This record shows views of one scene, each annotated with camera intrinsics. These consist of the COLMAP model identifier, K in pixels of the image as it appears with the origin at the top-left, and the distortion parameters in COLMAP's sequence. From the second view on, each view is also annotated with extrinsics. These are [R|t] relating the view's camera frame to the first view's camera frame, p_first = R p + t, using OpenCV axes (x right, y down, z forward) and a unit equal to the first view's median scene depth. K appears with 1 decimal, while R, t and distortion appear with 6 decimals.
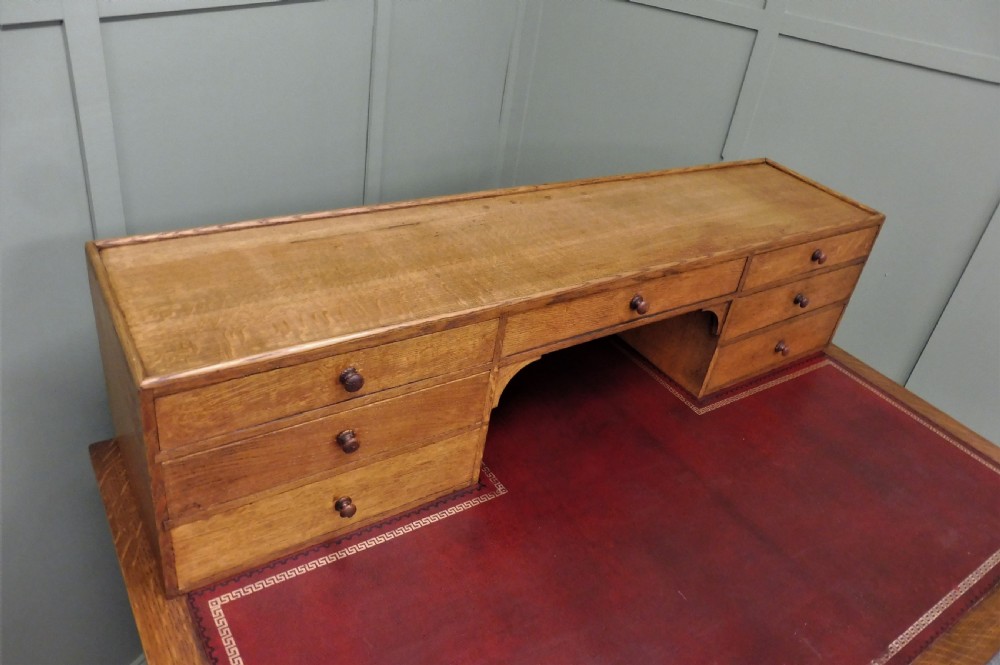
lens RADIAL K [[727.7, 0, 508.7], [0, 727.7, 293.1], [0, 0, 1]] dist [-0.047122, 0.005695]
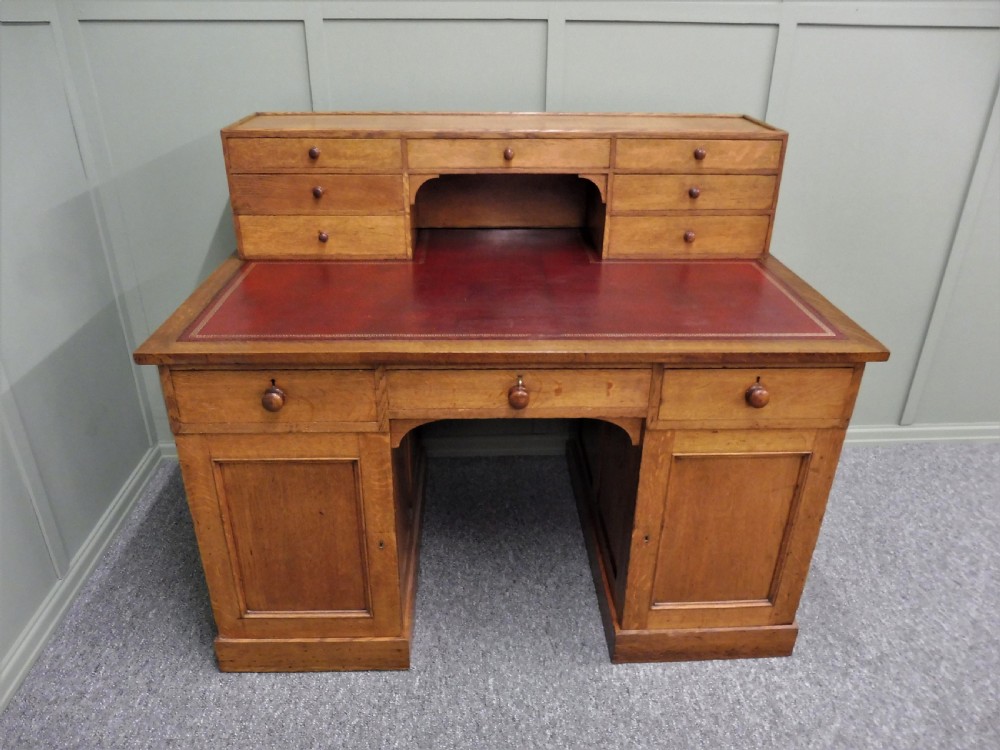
lens RADIAL K [[741.3, 0, 503.4], [0, 741.3, 377.3], [0, 0, 1]] dist [-0.051638, 0.031626]
pose [[0.839329, 0.107875, -0.532813, 1.159450], [-0.164657, 0.984521, -0.060052, 0.639414], [0.518088, 0.138135, 0.844100, -0.342791]]
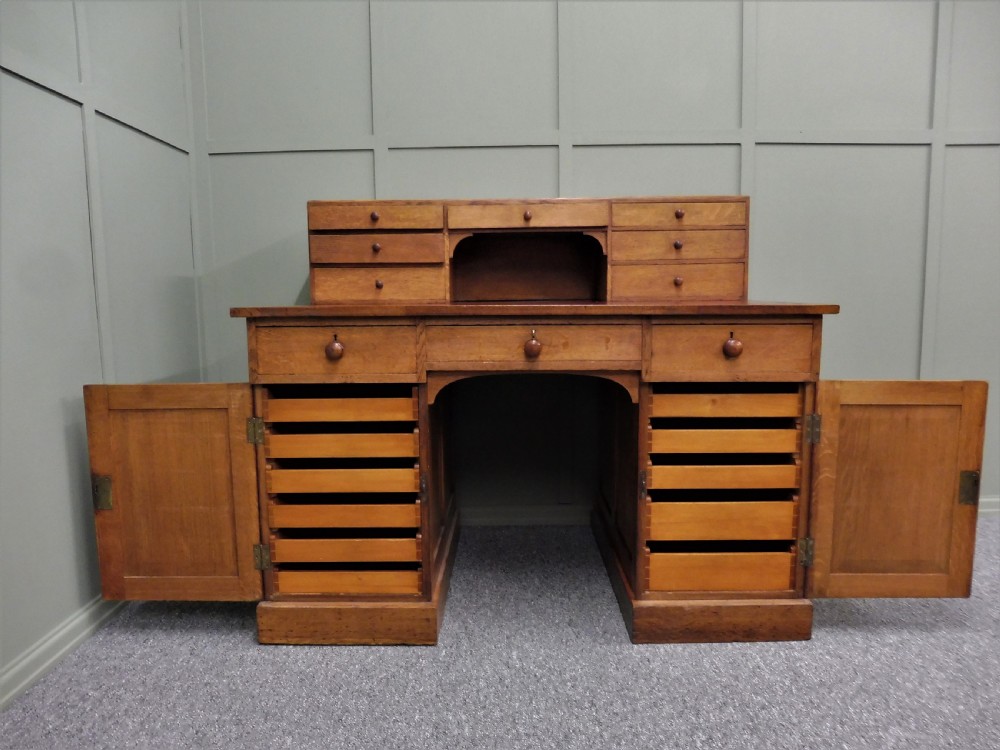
lens RADIAL K [[741.3, 0, 501.2], [0, 741.3, 373.0], [0, 0, 1]] dist [-0.051638, 0.031626]
pose [[0.805881, -0.098465, -0.583833, 1.373304], [-0.170751, 0.905528, -0.388412, 1.315918], [0.566922, 0.412704, 0.712934, -0.374832]]
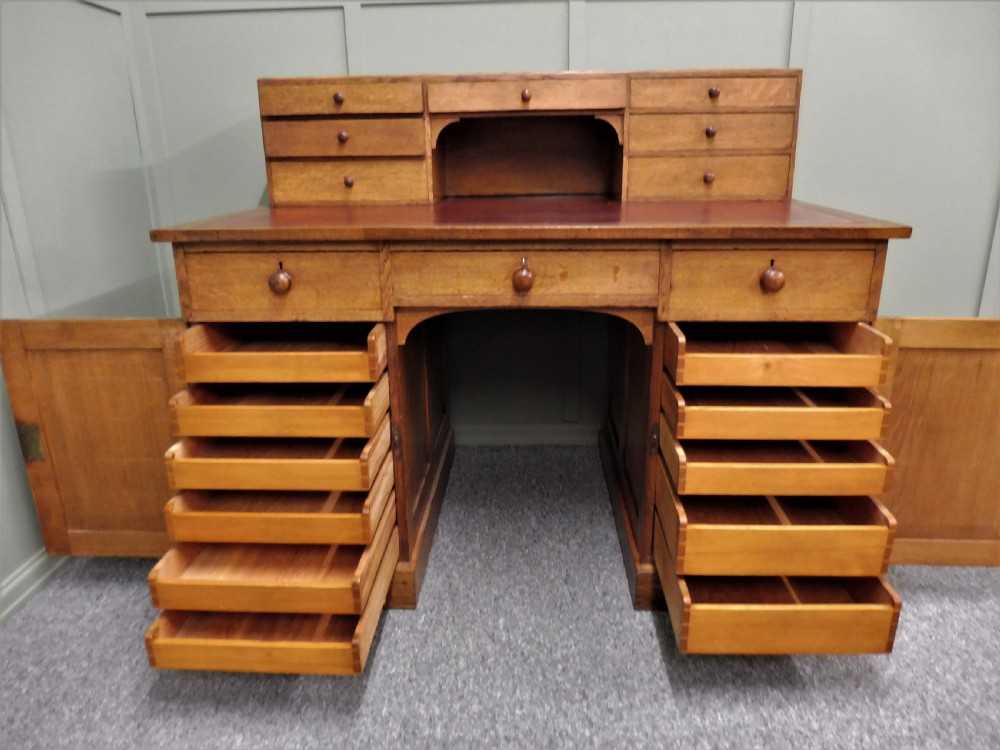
lens RADIAL K [[741.3, 0, 500.8], [0, 741.3, 375.1], [0, 0, 1]] dist [-0.051638, 0.031626]
pose [[0.788221, 0.022159, -0.614994, 1.261050], [-0.182182, 0.962958, -0.198800, 1.040714], [0.587808, 0.268739, 0.763061, -0.168709]]
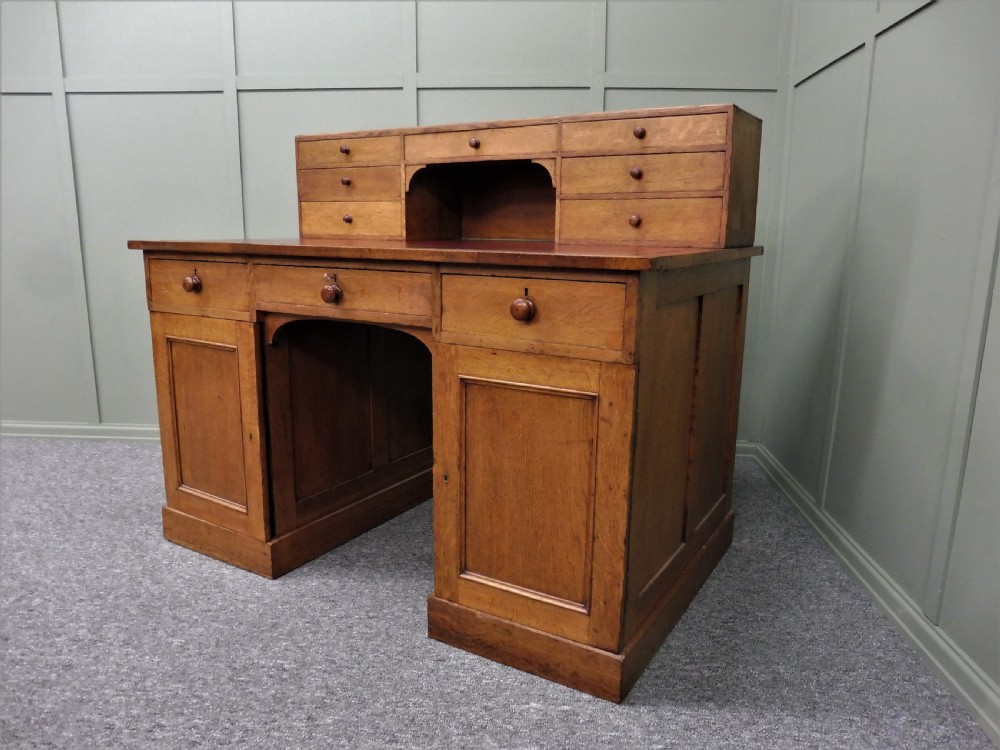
lens RADIAL K [[741.3, 0, 495.5], [0, 741.3, 371.4], [0, 0, 1]] dist [-0.051638, 0.031626]
pose [[0.400743, 0.029940, -0.915701, 2.009526], [-0.411016, 0.899123, -0.150477, 0.826539], [0.818823, 0.436670, 0.372623, 0.638451]]
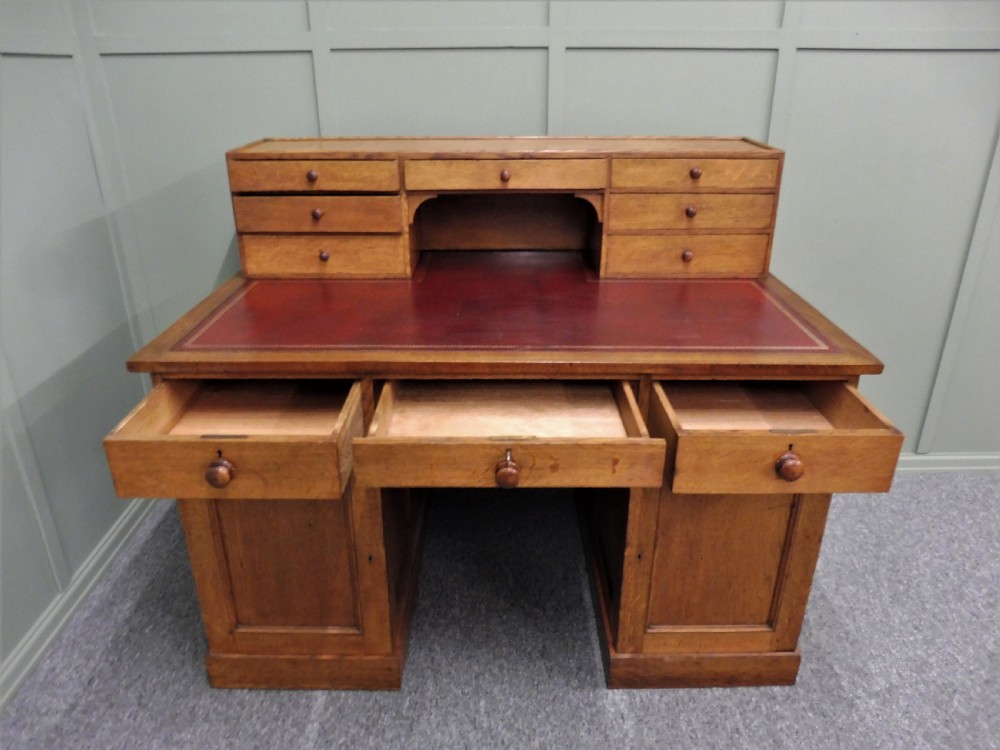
lens RADIAL K [[741.3, 0, 502.9], [0, 741.3, 377.9], [0, 0, 1]] dist [-0.051638, 0.031626]
pose [[0.815862, 0.083553, -0.572179, 1.233340], [-0.174507, 0.978947, -0.105875, 0.679865], [0.551287, 0.186229, 0.813266, -0.289435]]
